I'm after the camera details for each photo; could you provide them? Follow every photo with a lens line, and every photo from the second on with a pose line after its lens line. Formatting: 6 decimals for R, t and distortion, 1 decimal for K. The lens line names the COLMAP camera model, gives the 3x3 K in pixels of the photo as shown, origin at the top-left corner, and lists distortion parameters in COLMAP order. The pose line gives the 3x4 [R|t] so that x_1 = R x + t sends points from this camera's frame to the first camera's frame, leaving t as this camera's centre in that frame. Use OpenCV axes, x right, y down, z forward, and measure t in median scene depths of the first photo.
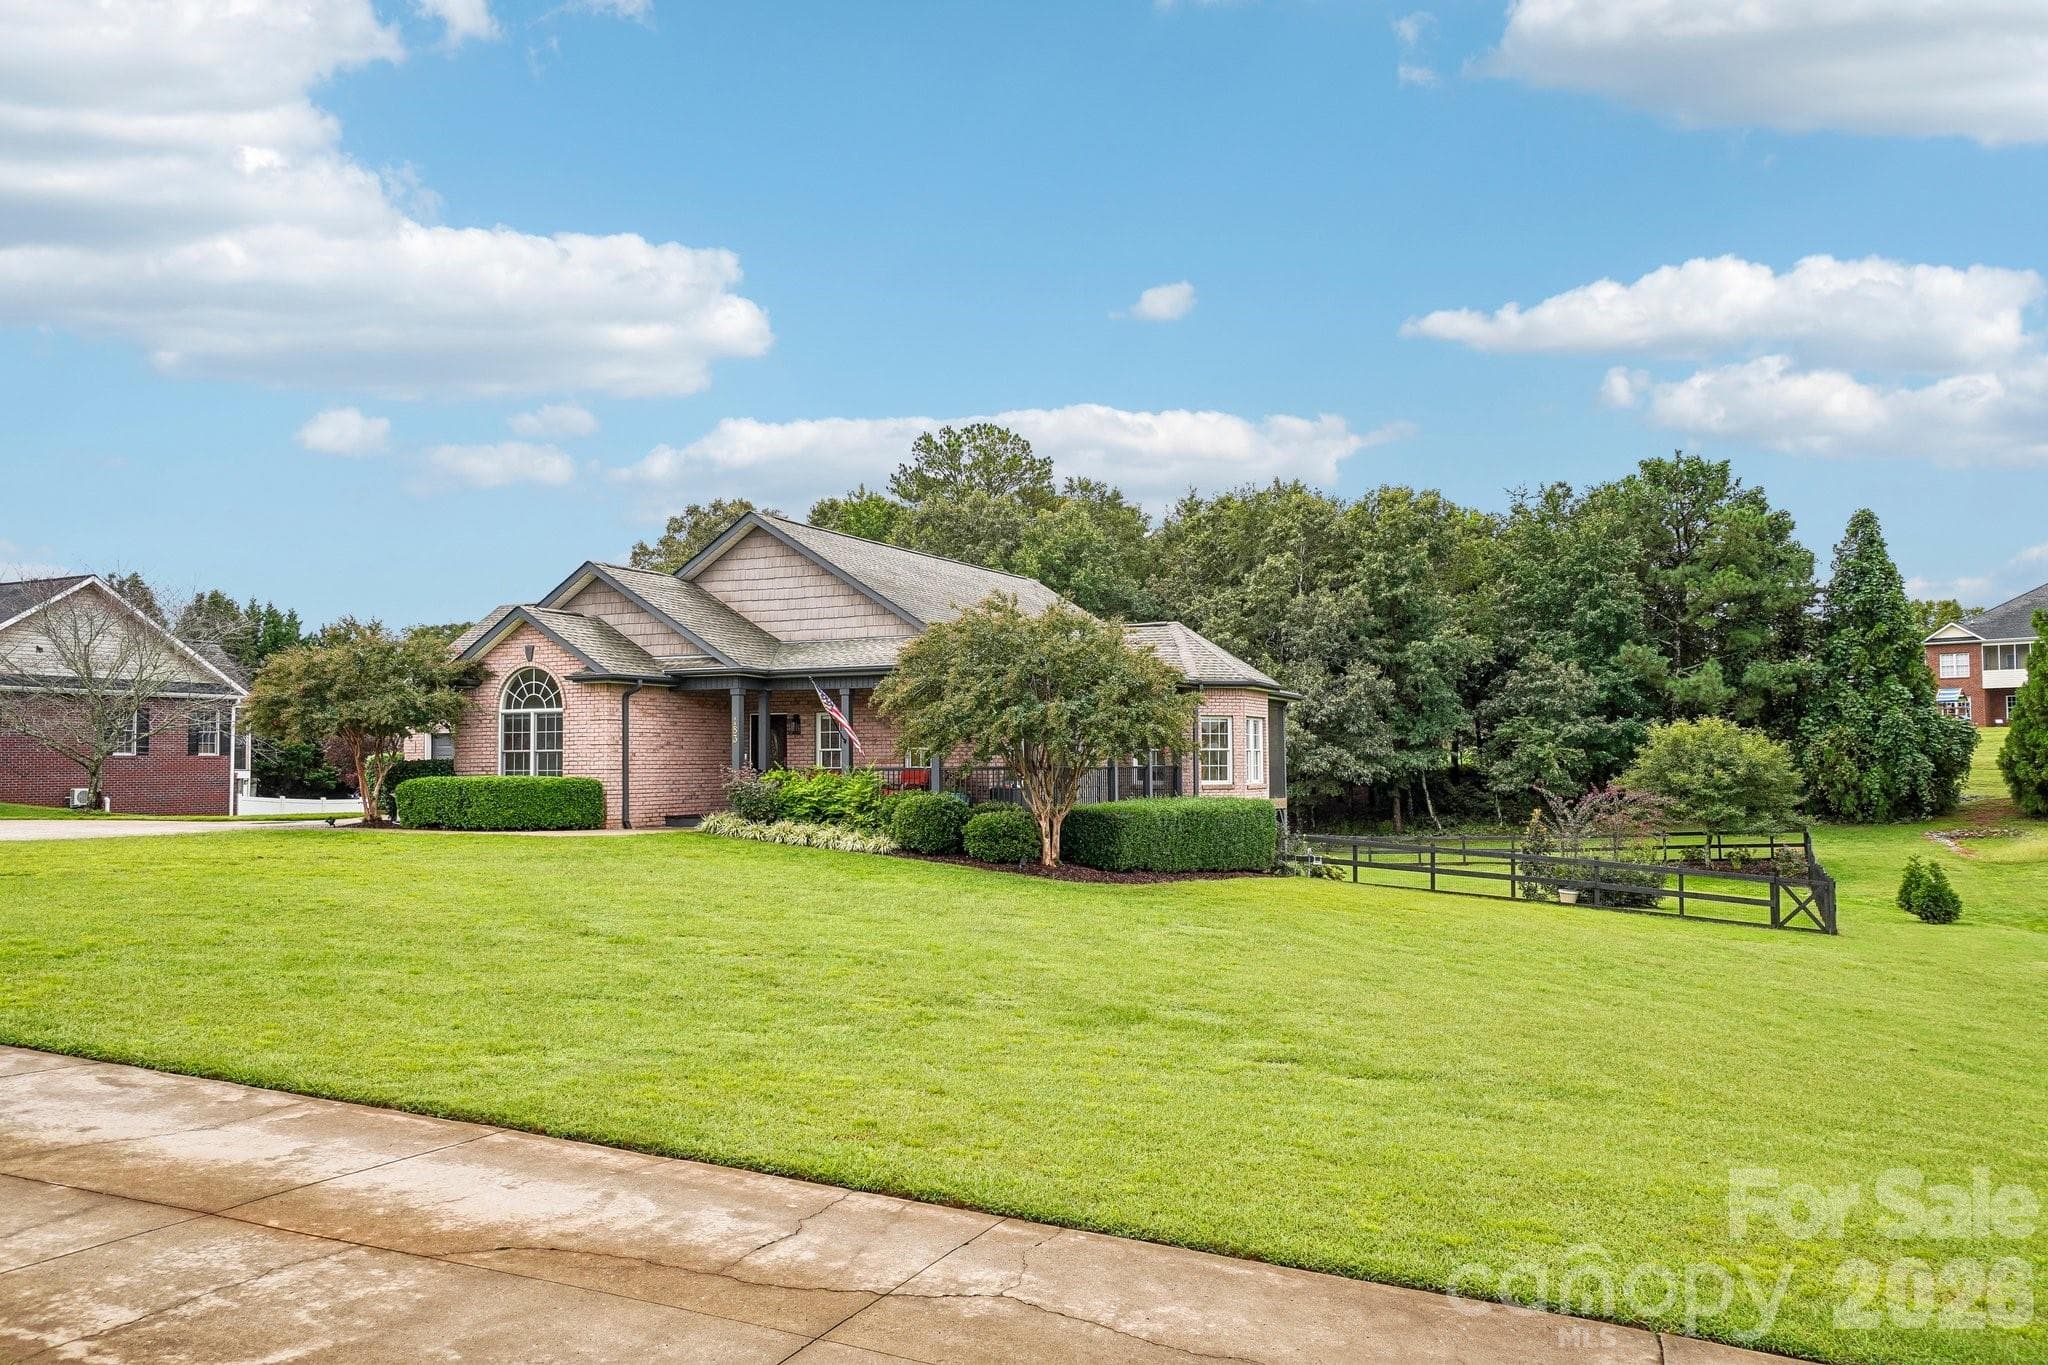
lens RADIAL K [[920.3, 0, 1029.7], [0, 920.3, 681.4], [0, 0, 1]] dist [-0.001790, 0.000220]
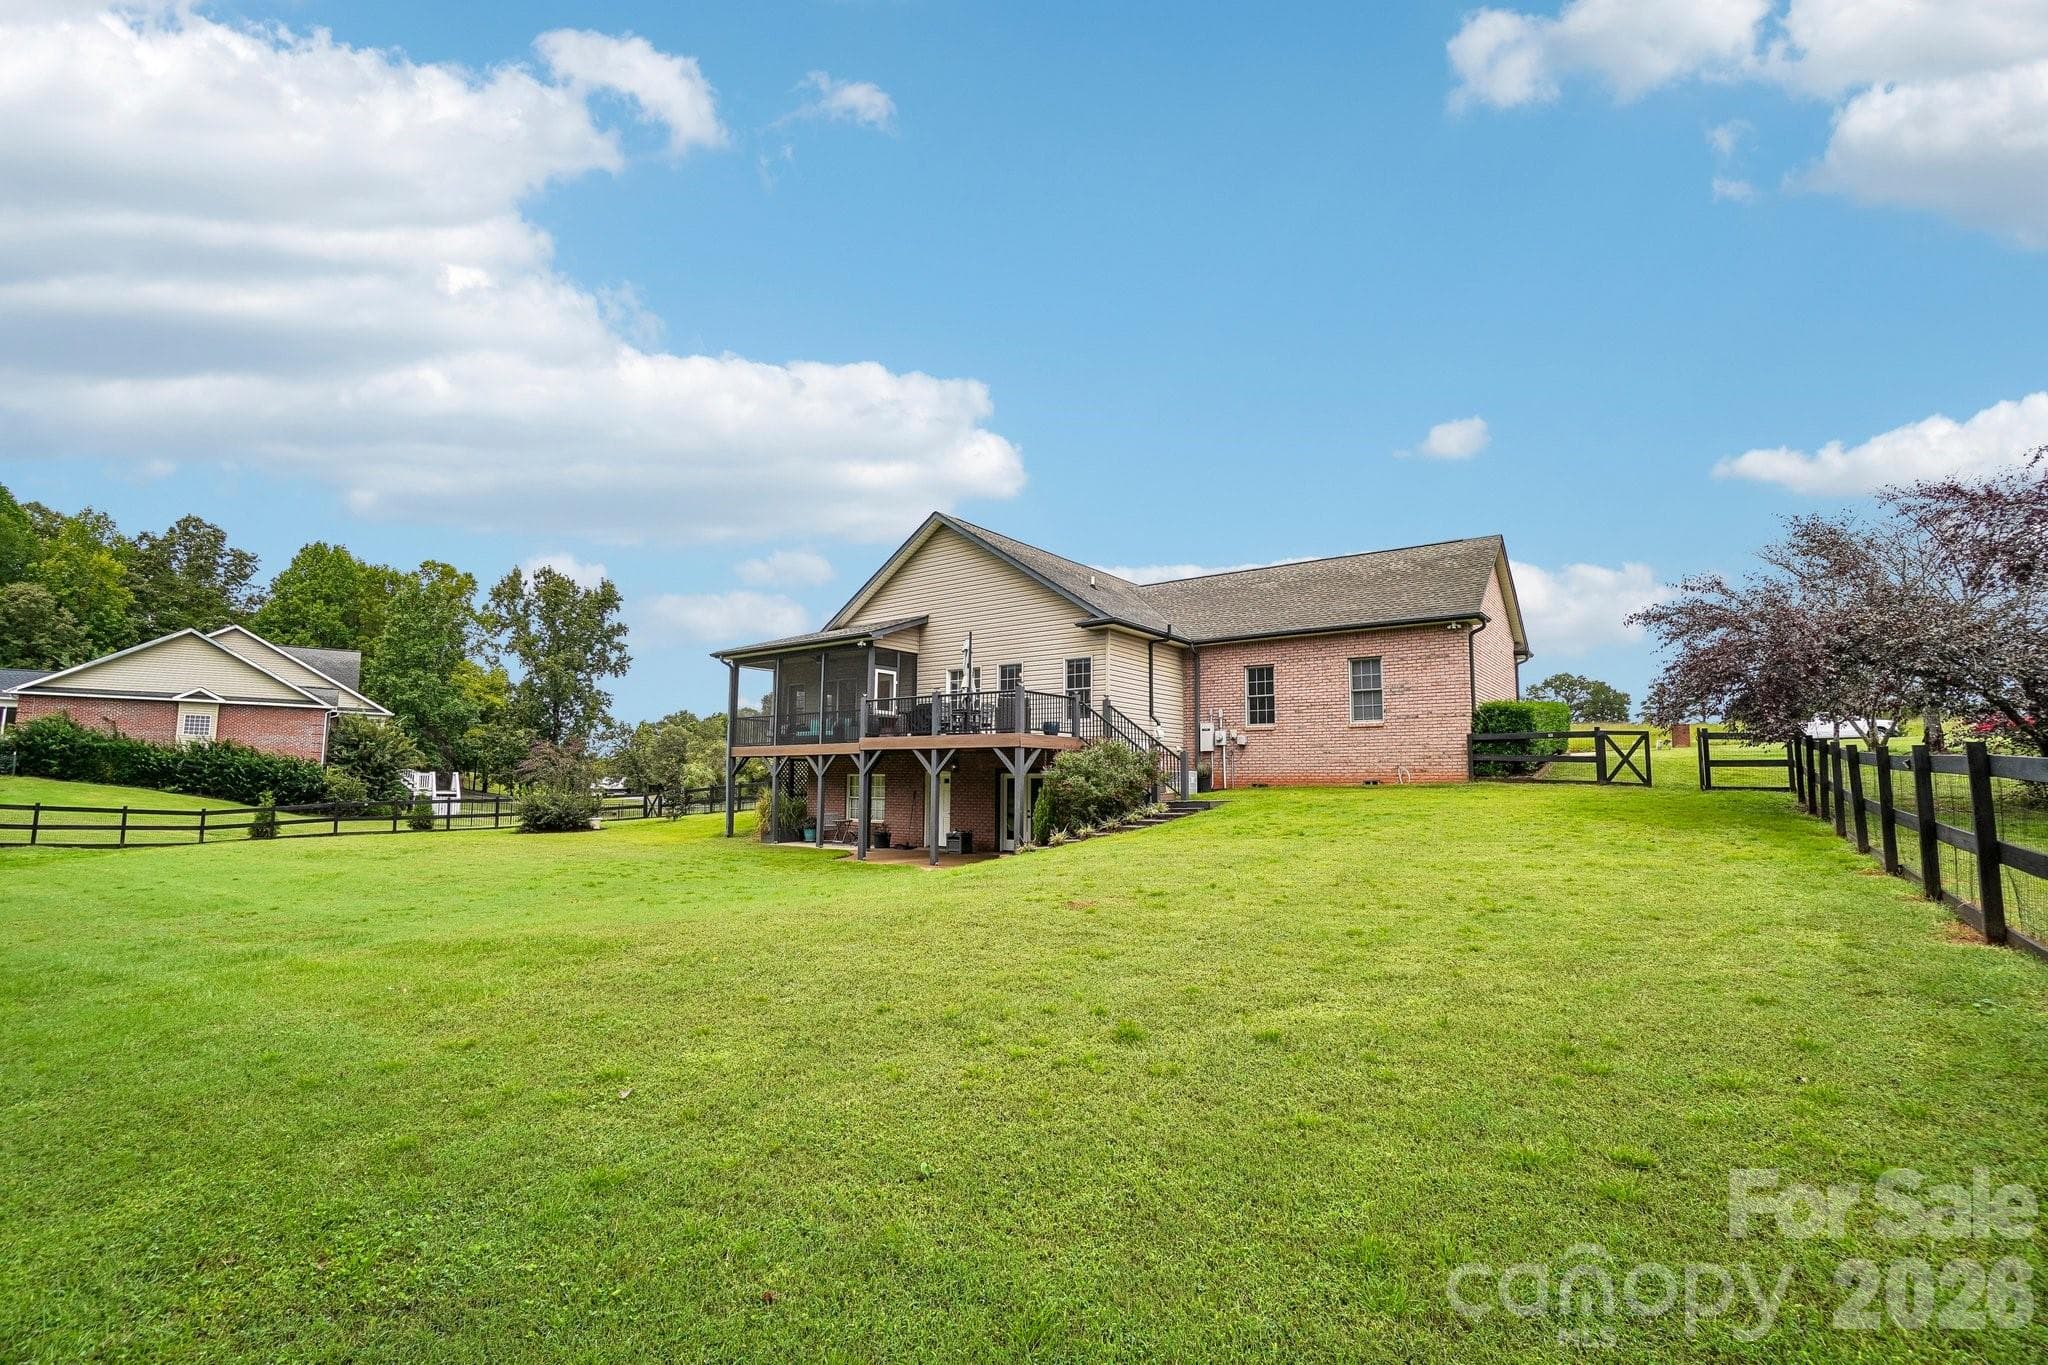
lens RADIAL K [[920.3, 0, 1031.3], [0, 920.3, 683.2], [0, 0, 1]] dist [-0.001790, 0.000220]
pose [[0.999985, 0.005344, -0.001307, -0.272500], [-0.005336, 0.999966, 0.006343, -0.176505], [0.001341, -0.006336, 0.999979, 0.089295]]
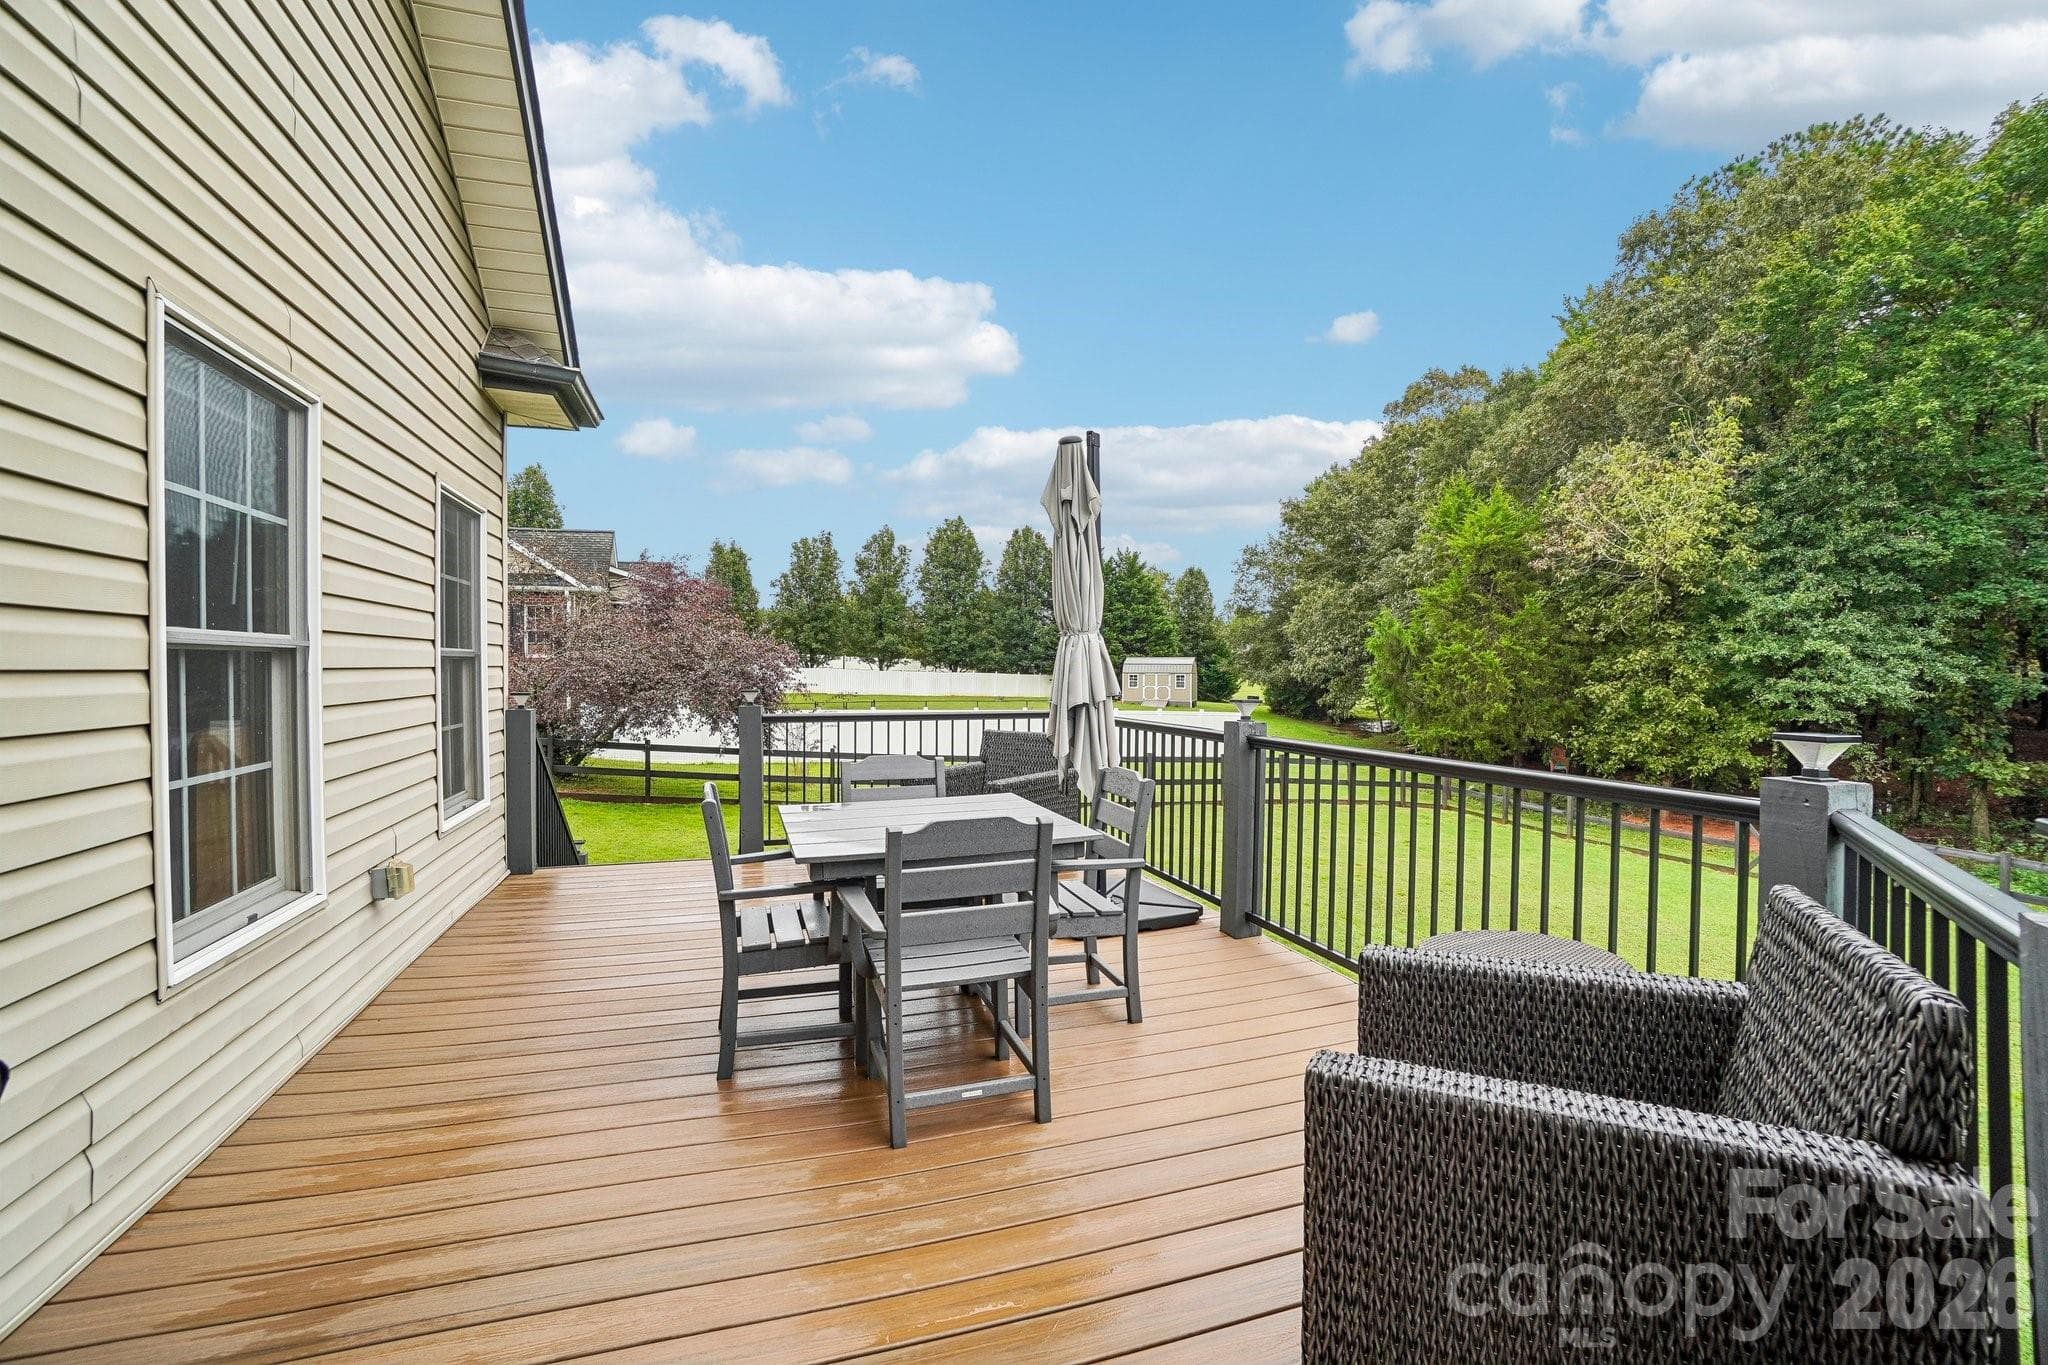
lens RADIAL K [[920.3, 0, 1027.4], [0, 920.3, 674.2], [0, 0, 1]] dist [-0.001790, 0.000220]
pose [[0.999999, -0.000025, 0.001442, -0.273820], [0.000035, 0.999977, -0.006822, 0.037633], [-0.001442, 0.006822, 0.999976, -0.172461]]
